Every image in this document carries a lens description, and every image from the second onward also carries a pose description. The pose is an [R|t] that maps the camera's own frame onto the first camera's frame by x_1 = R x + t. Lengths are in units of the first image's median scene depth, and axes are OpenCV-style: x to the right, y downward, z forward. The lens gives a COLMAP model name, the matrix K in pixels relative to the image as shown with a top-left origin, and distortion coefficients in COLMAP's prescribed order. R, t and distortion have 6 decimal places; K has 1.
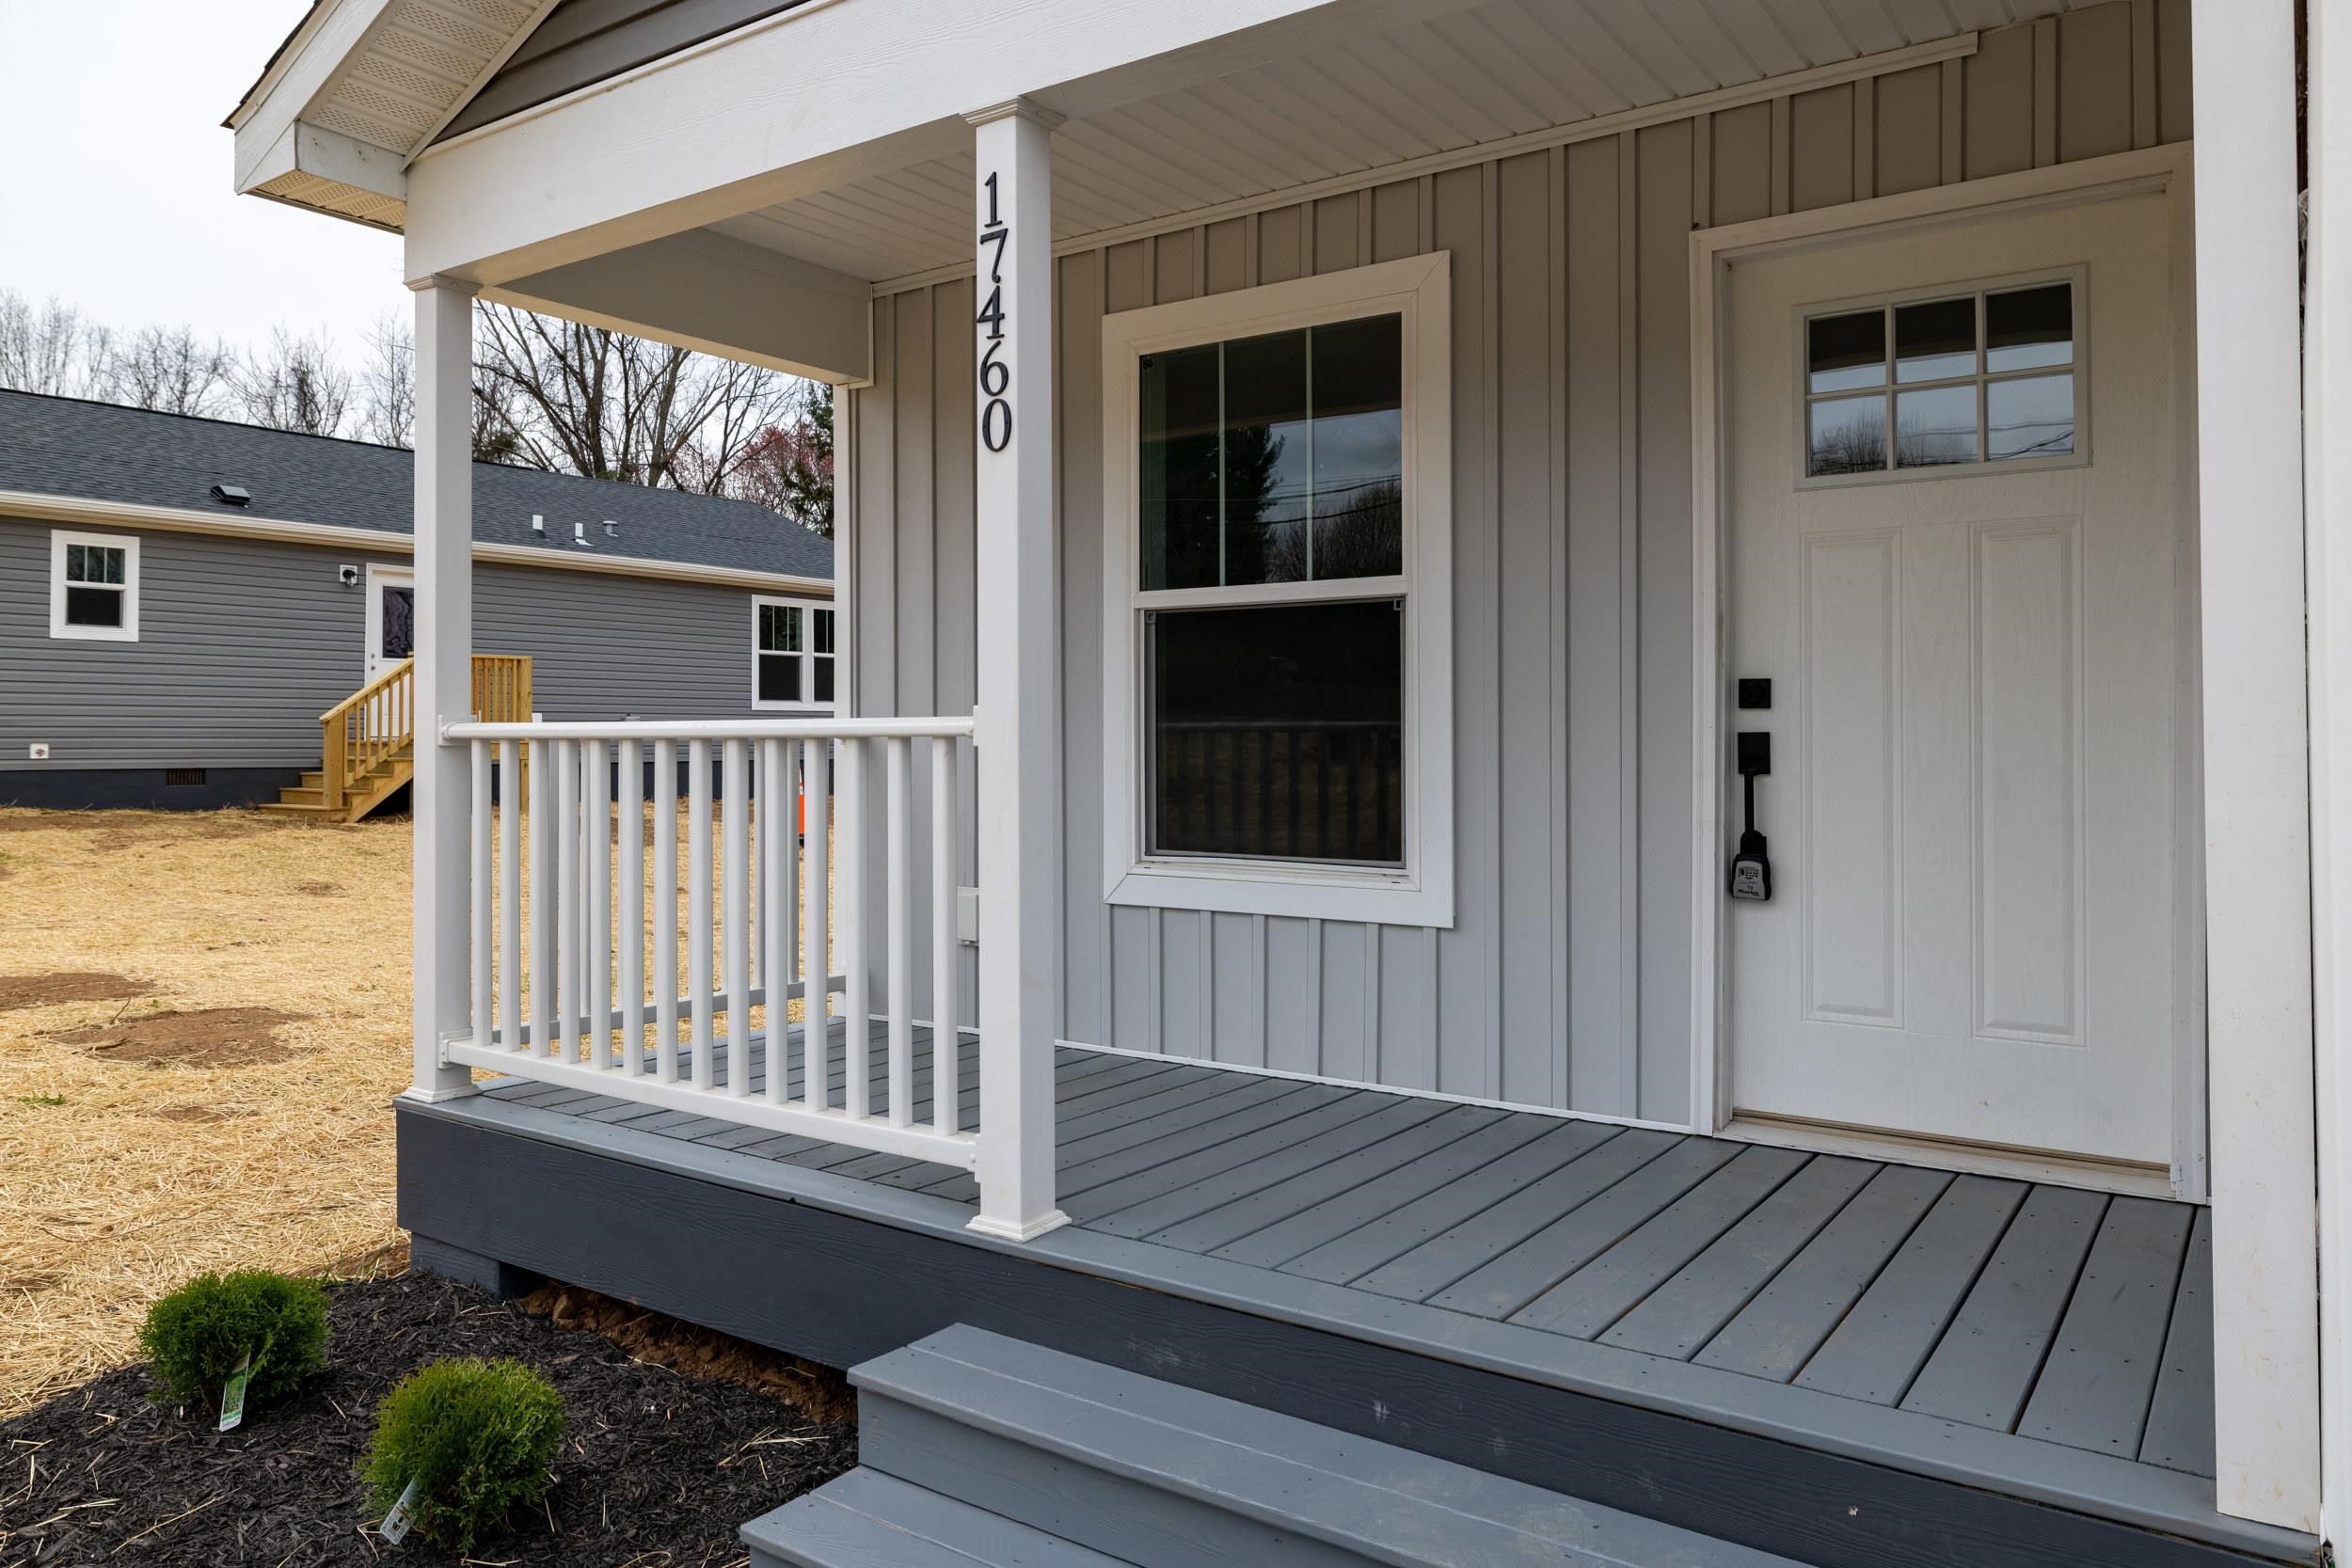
lens RADIAL K [[1611.2, 0, 1189.9], [0, 1611.2, 724.8], [0, 0, 1]] dist [-0.001171, -0.003377]
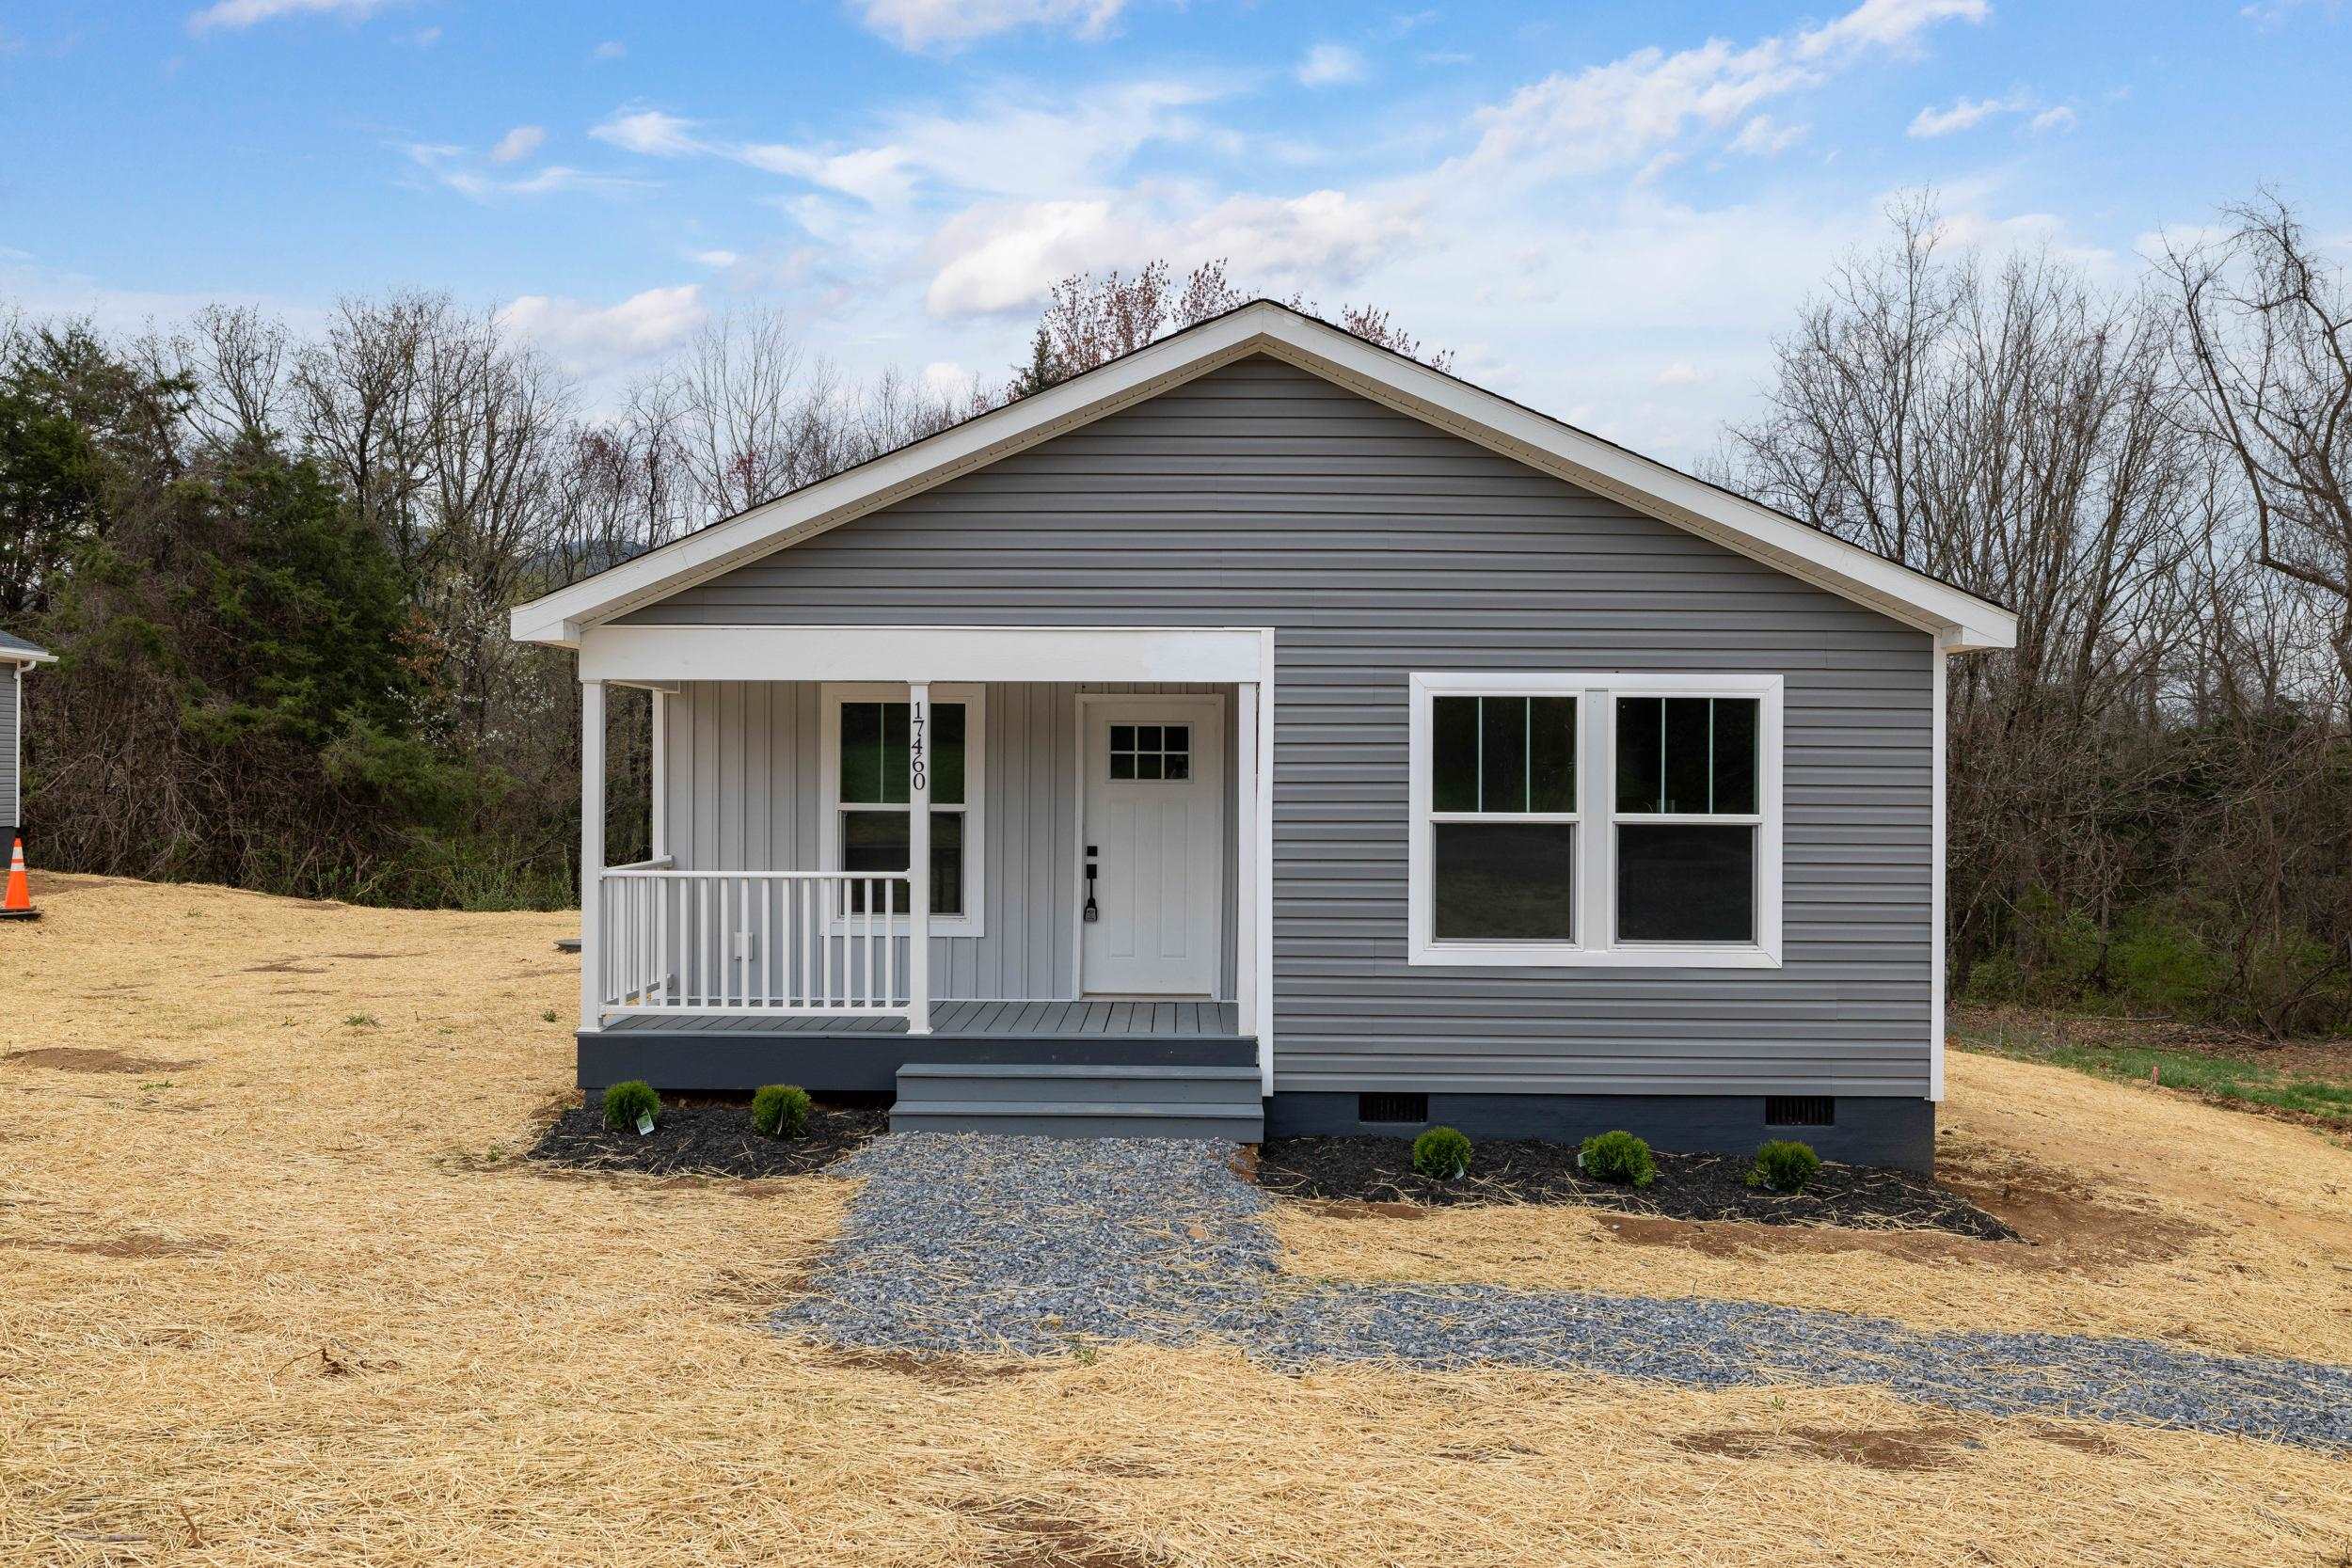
lens RADIAL K [[1714.0, 0, 1163.8], [0, 1714.0, 767.6], [0, 0, 1]] dist [-0.007257, 0.003651]
pose [[0.830068, 0.006246, 0.557627, -1.455548], [-0.010263, 0.999939, 0.004076, -0.209876], [-0.557568, -0.009106, 0.830082, -1.887808]]
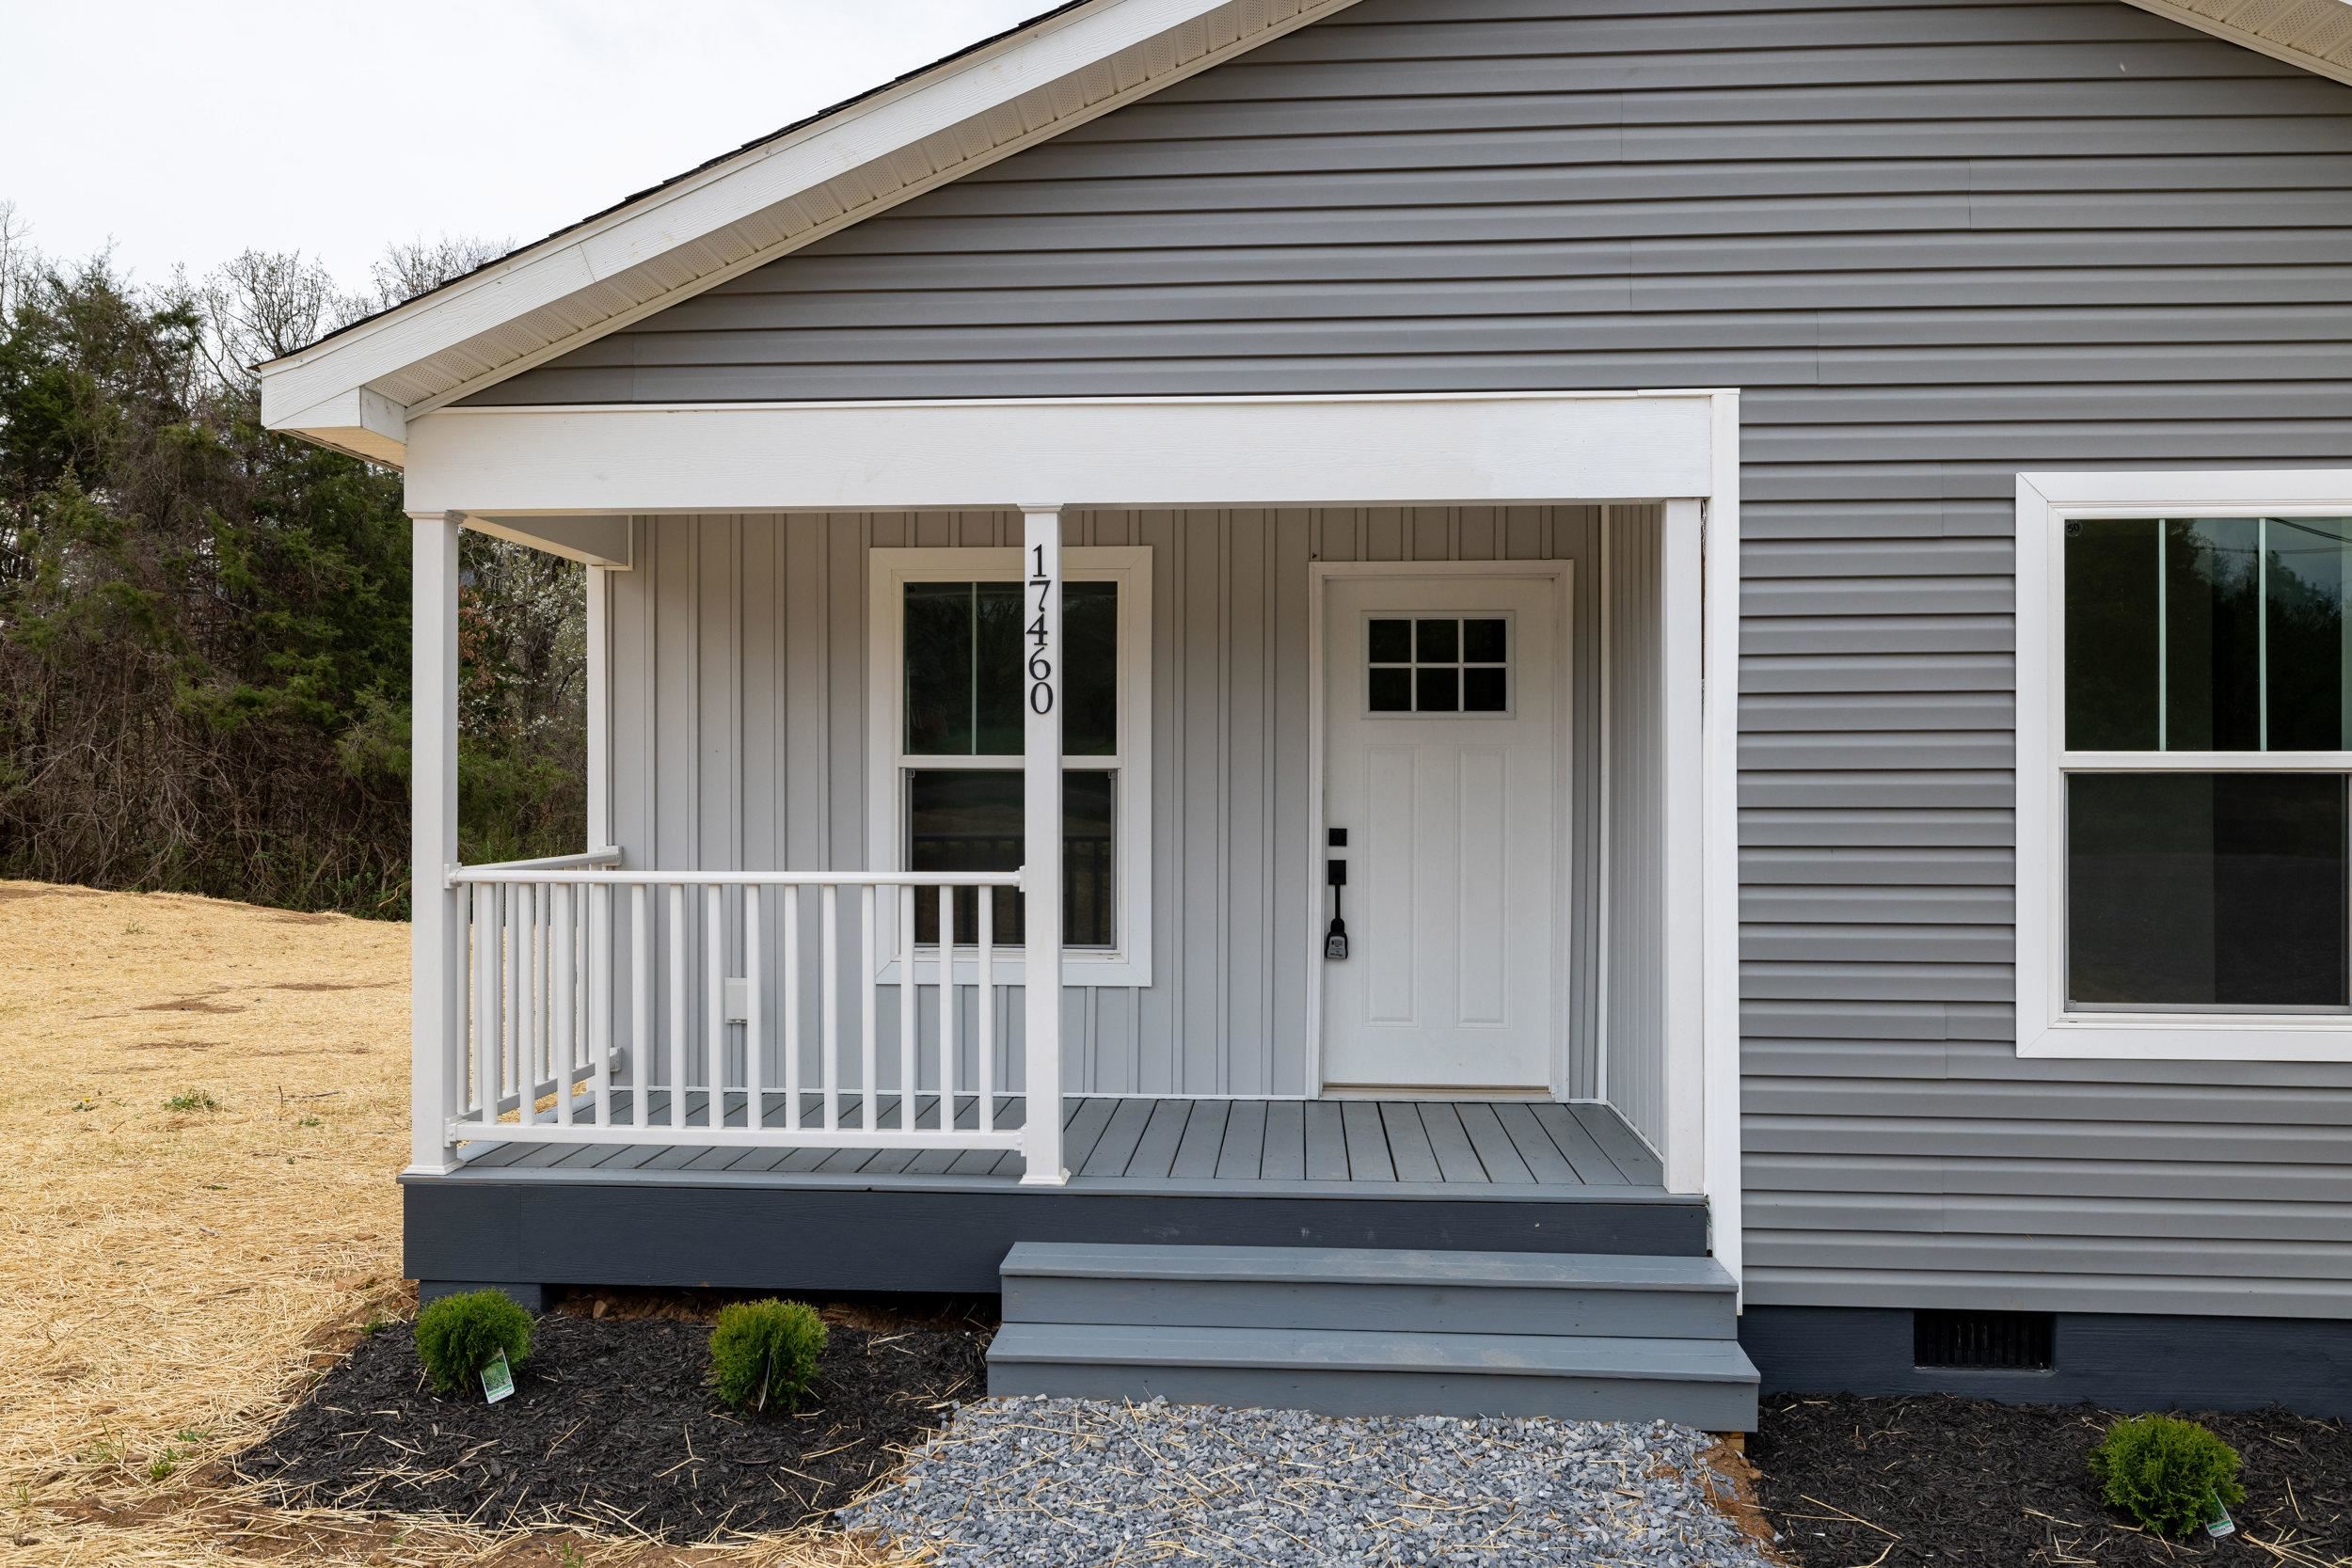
lens RADIAL K [[1760.0, 0, 1180.2], [0, 1760.0, 782.4], [0, 0, 1]] dist [-0.005065, -0.000509]
pose [[0.858899, -0.000114, 0.512145, -0.835028], [-0.006087, 0.999927, 0.010431, -0.107292], [-0.512108, -0.012077, 0.858836, -0.567372]]
